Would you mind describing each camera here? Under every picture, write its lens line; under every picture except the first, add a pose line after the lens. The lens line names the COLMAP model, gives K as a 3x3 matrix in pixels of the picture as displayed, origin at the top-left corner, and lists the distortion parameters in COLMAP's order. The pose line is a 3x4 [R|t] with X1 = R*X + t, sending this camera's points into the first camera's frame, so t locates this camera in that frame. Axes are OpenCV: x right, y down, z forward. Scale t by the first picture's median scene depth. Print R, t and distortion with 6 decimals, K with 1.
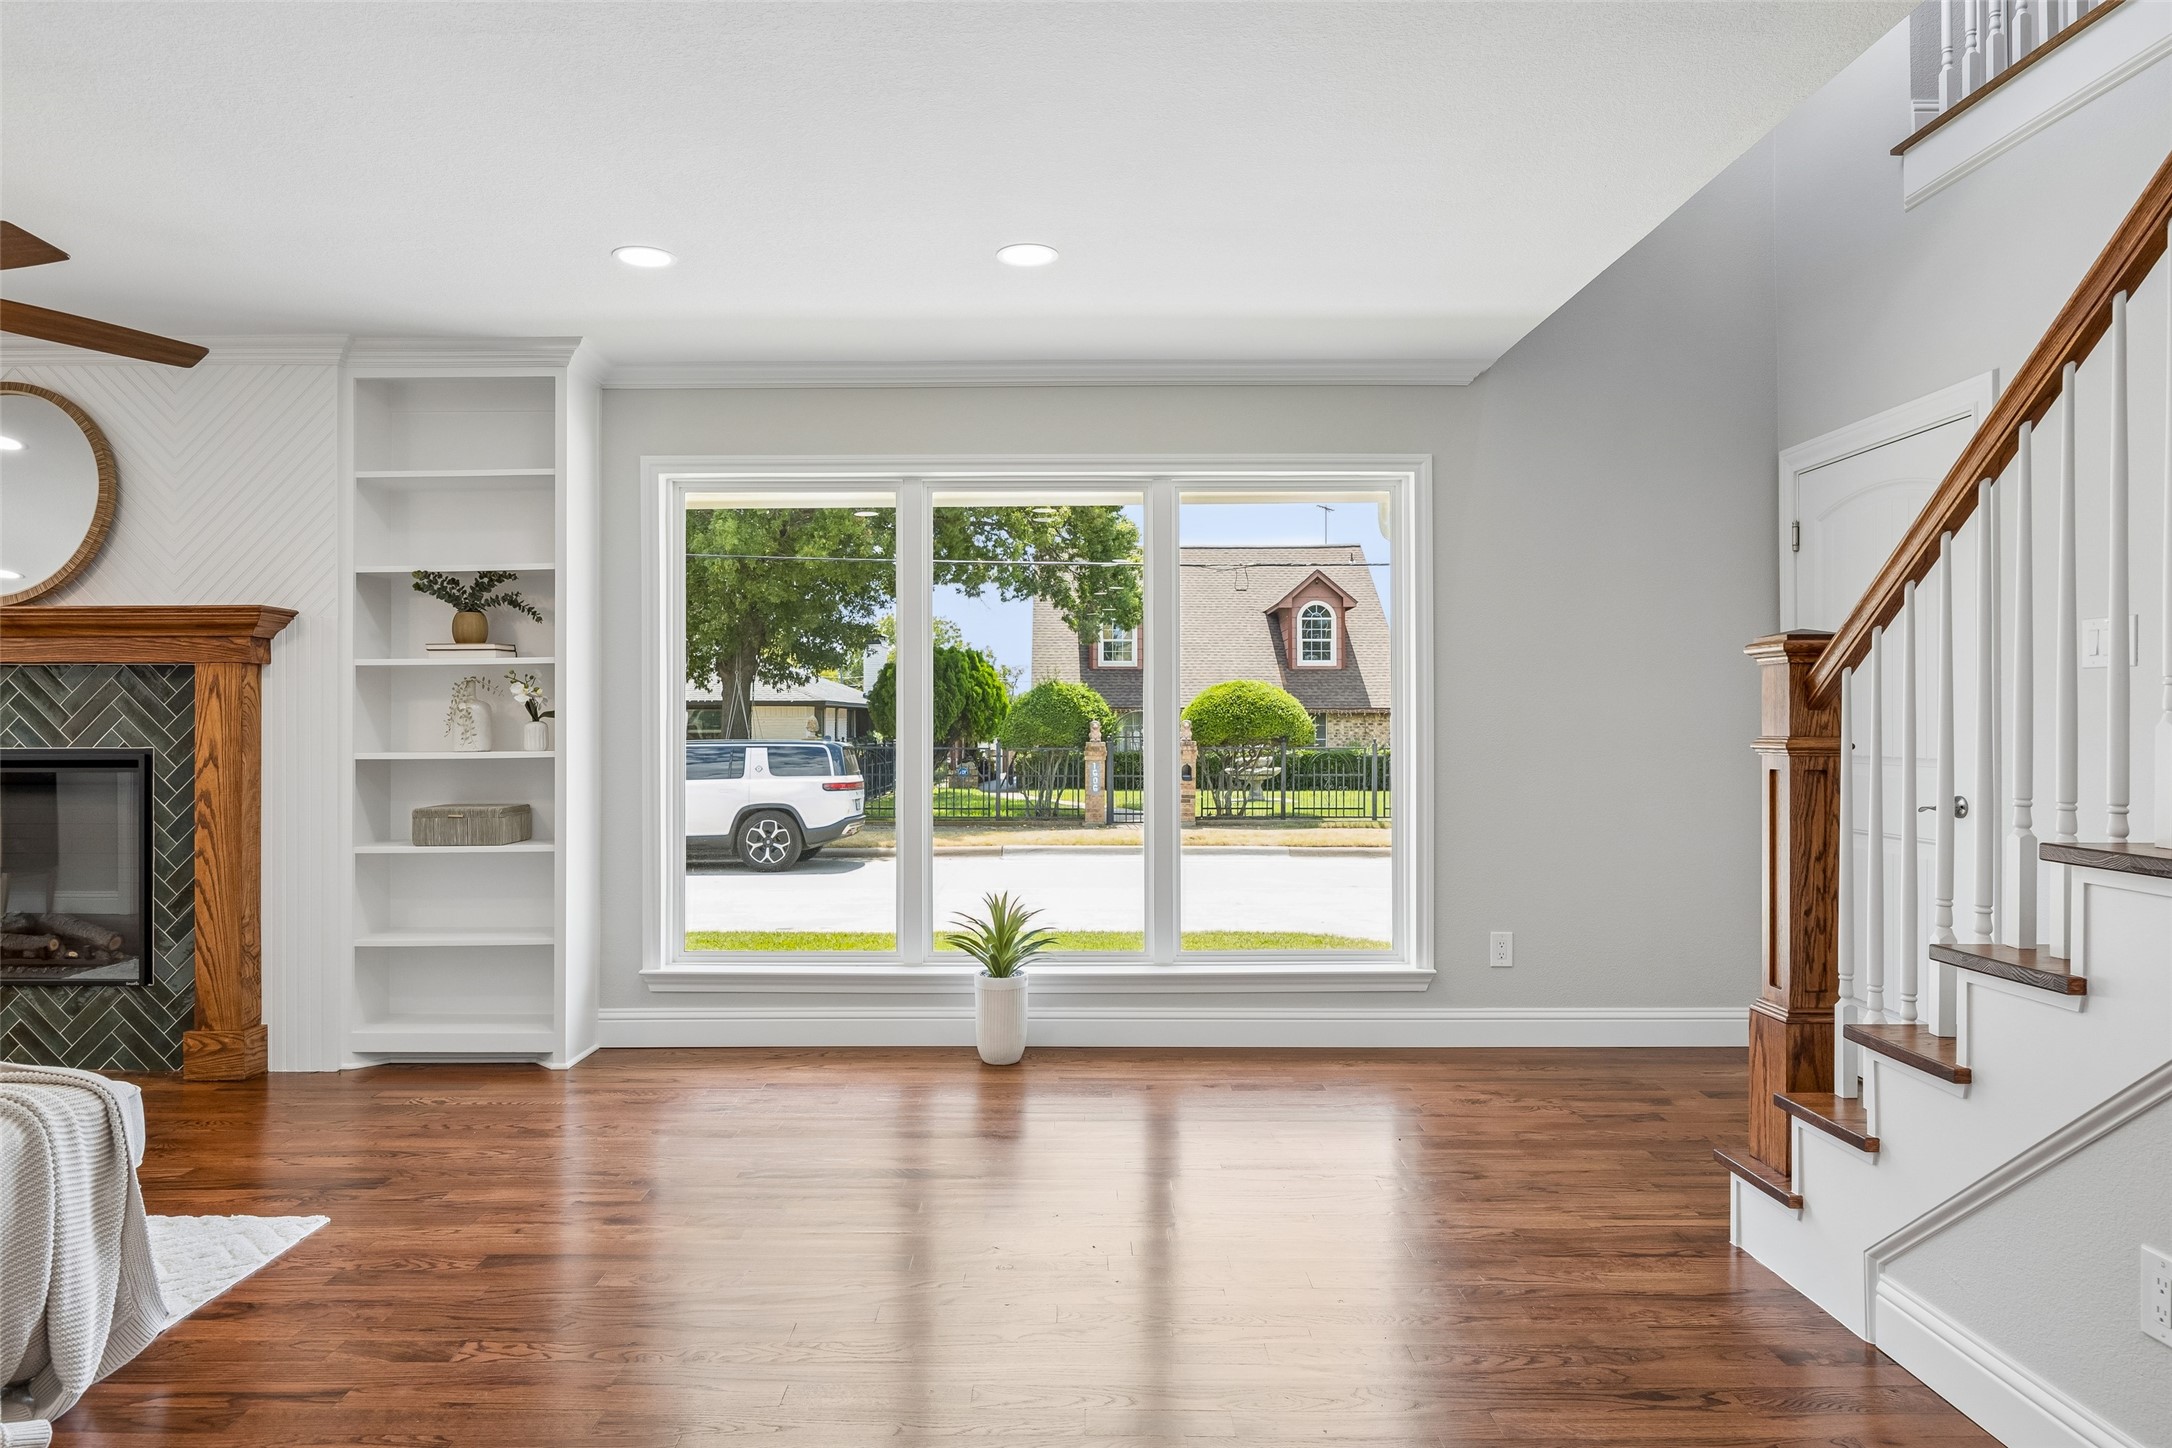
lens RADIAL K [[1377.7, 0, 1086.0], [0, 1377.7, 724.0], [0, 0, 1]] dist [0.018406, 0.000253]
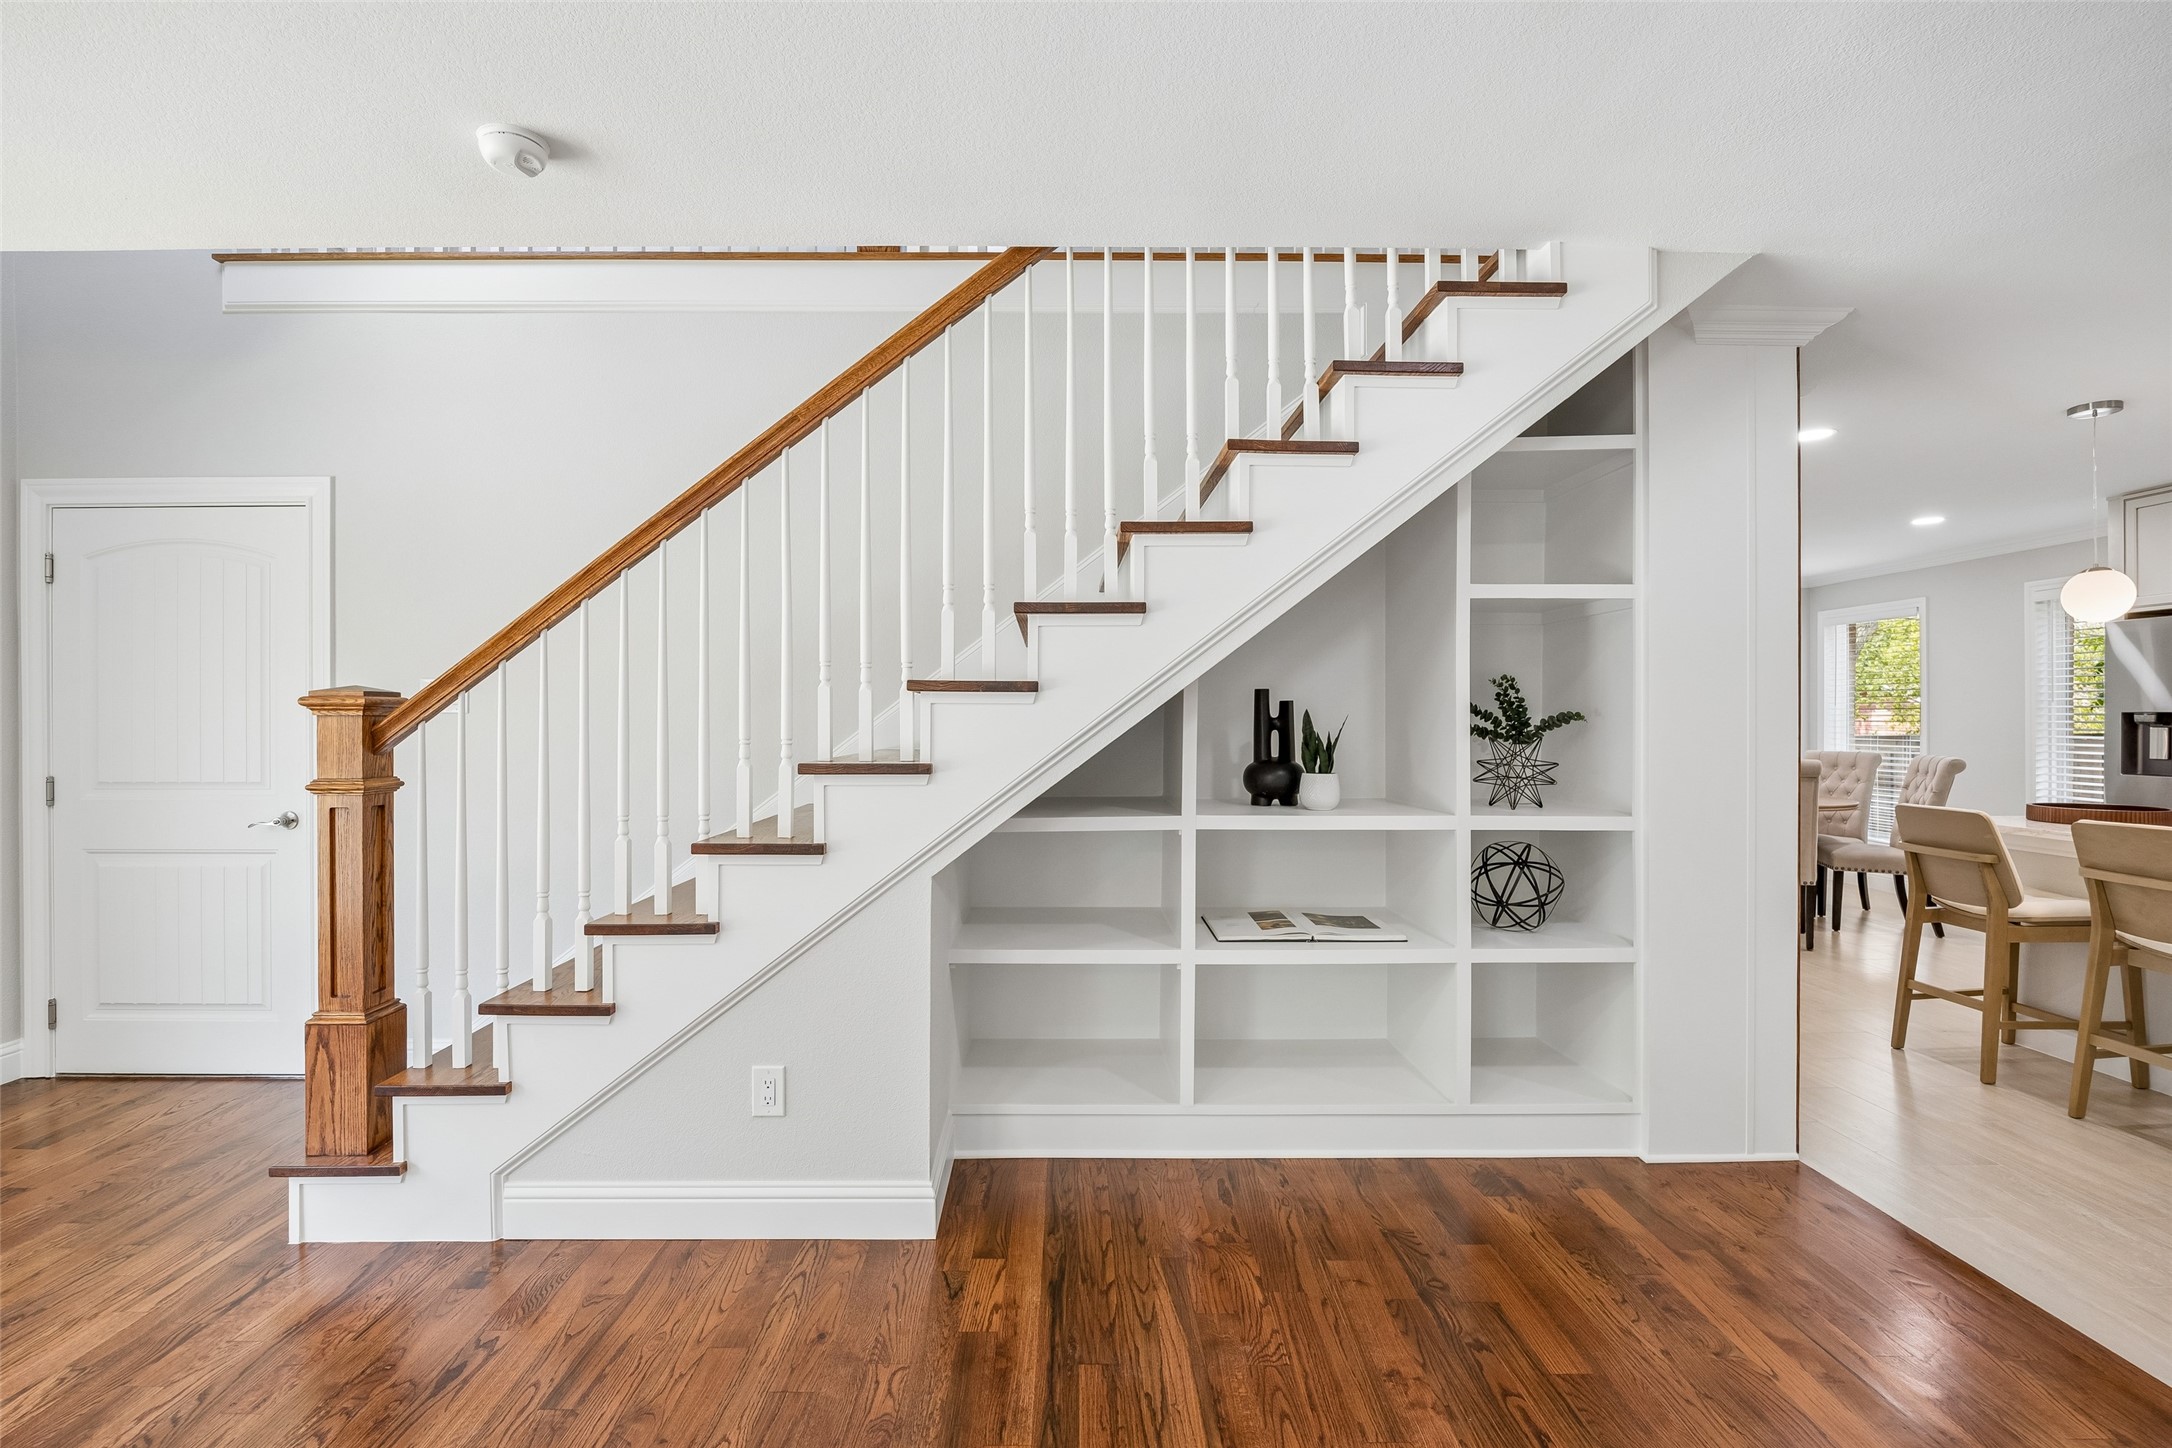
lens RADIAL K [[976.3, 0, 1084.8], [0, 976.3, 716.3], [0, 0, 1]] dist [-0.005260, -0.001064]
pose [[0.016381, -0.002481, 0.999863, -0.306550], [0.002428, 0.999994, 0.002442, -0.044679], [-0.999863, 0.002388, 0.016387, 0.384089]]
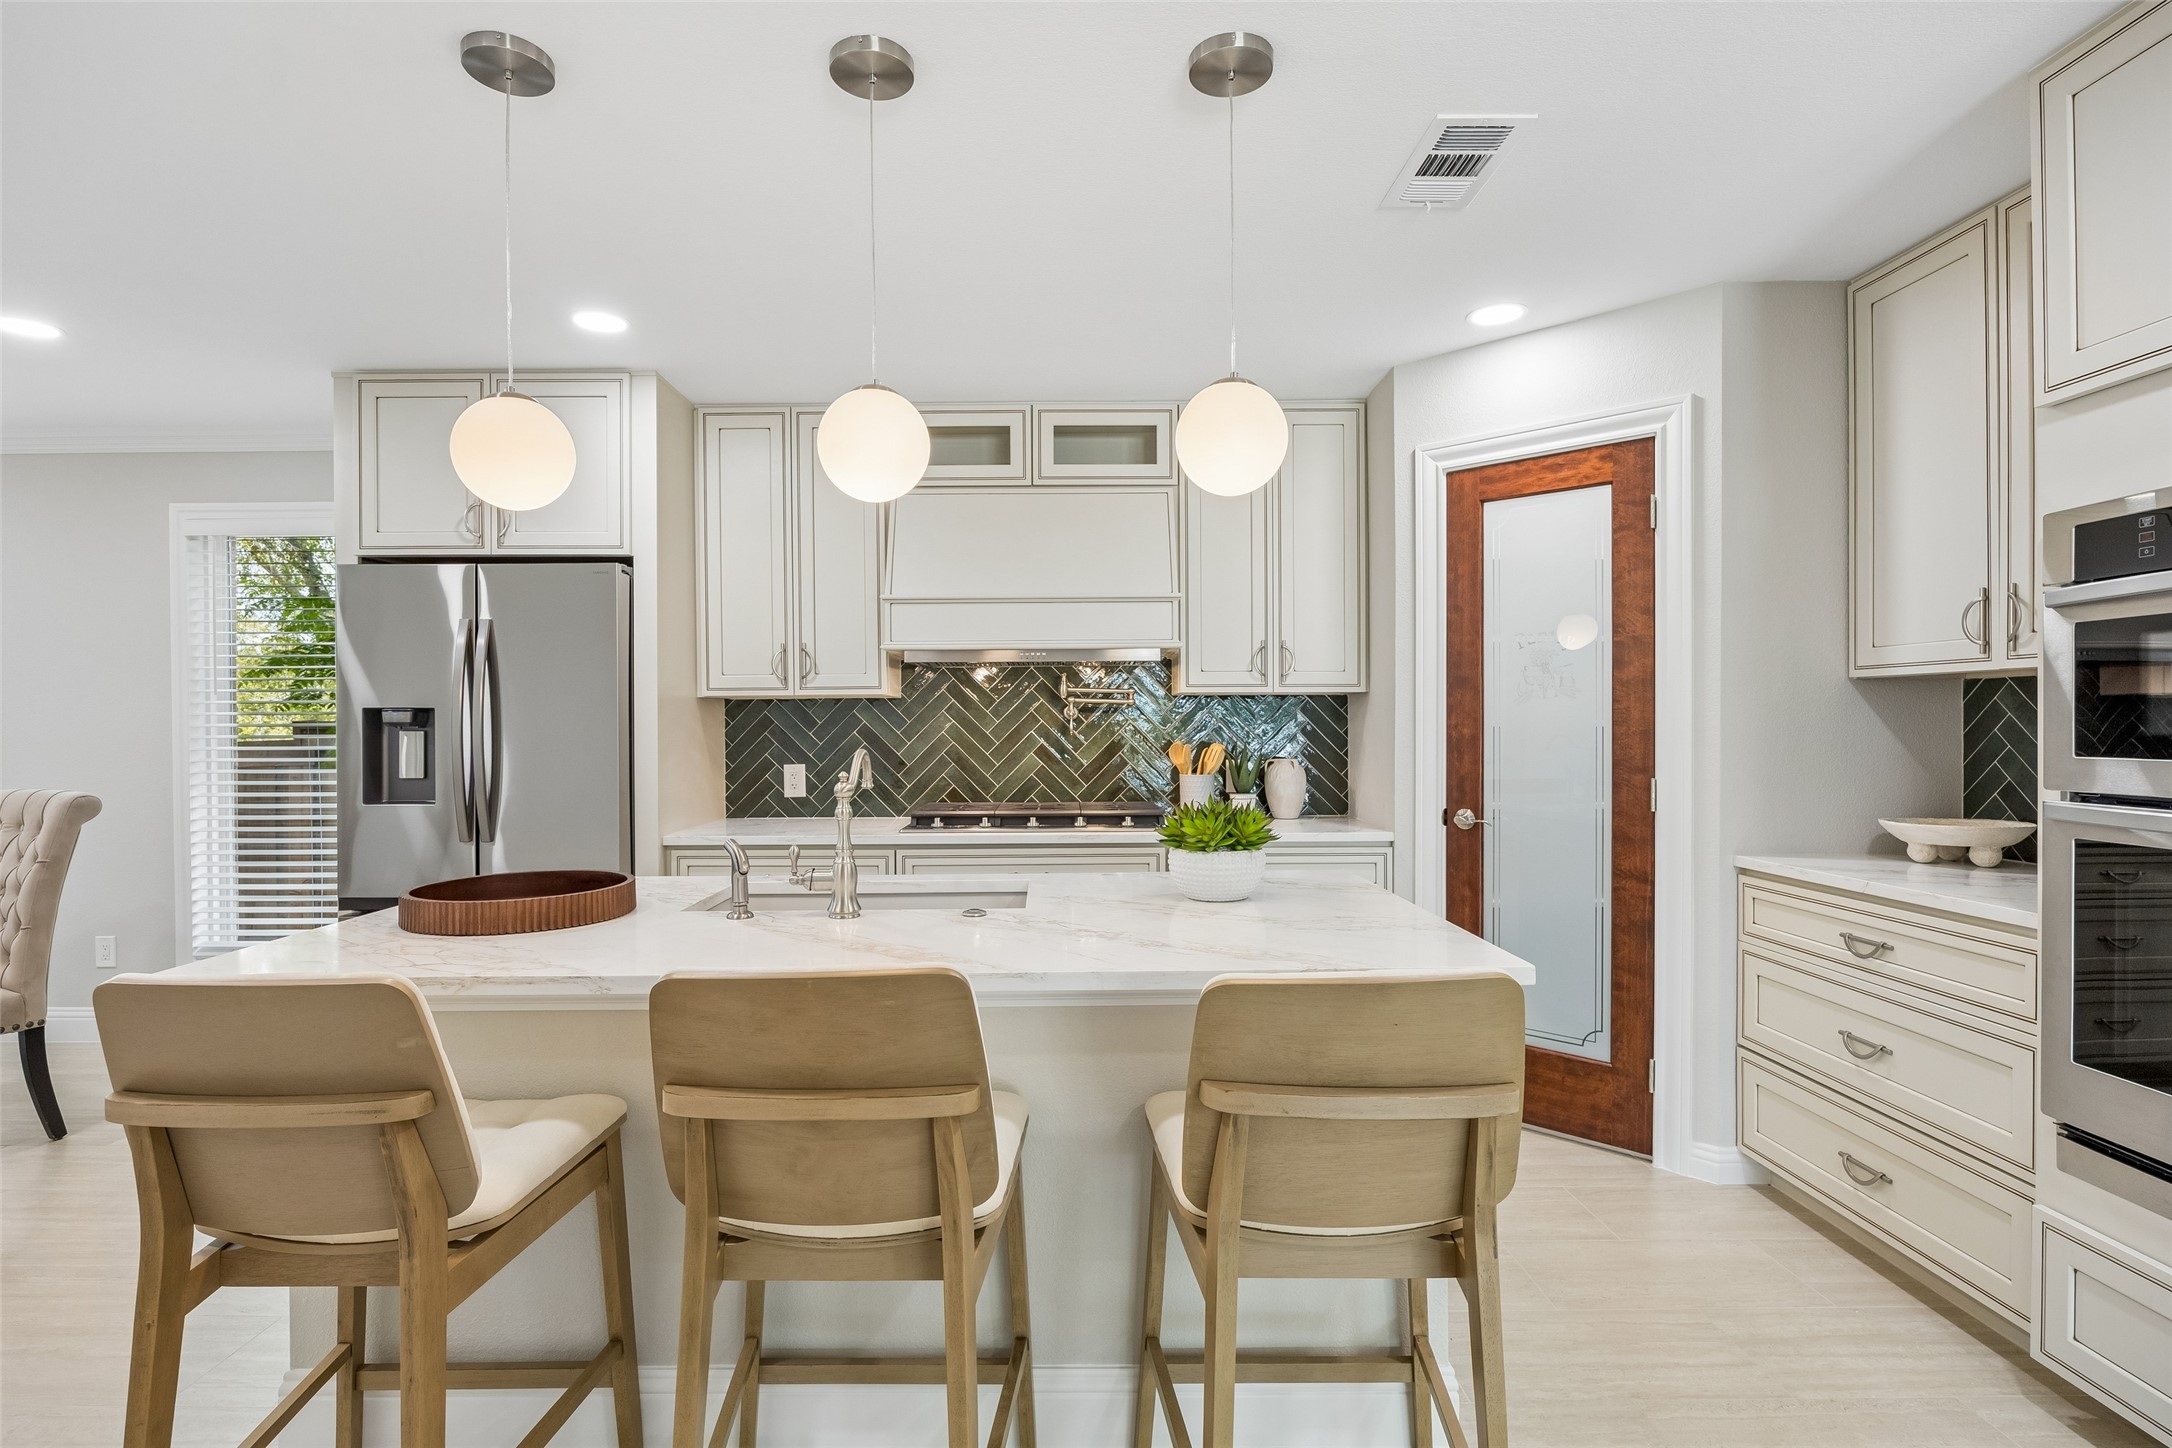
lens RADIAL K [[1024.9, 0, 1056.5], [0, 1024.9, 726.5], [0, 0, 1]] dist [-0.008332, 0.000274]
pose [[-0.999758, -0.000138, 0.021979, 0.604809], [-0.000015, 0.999984, 0.005587, -0.029128], [-0.021979, 0.005585, -0.999743, -0.266238]]
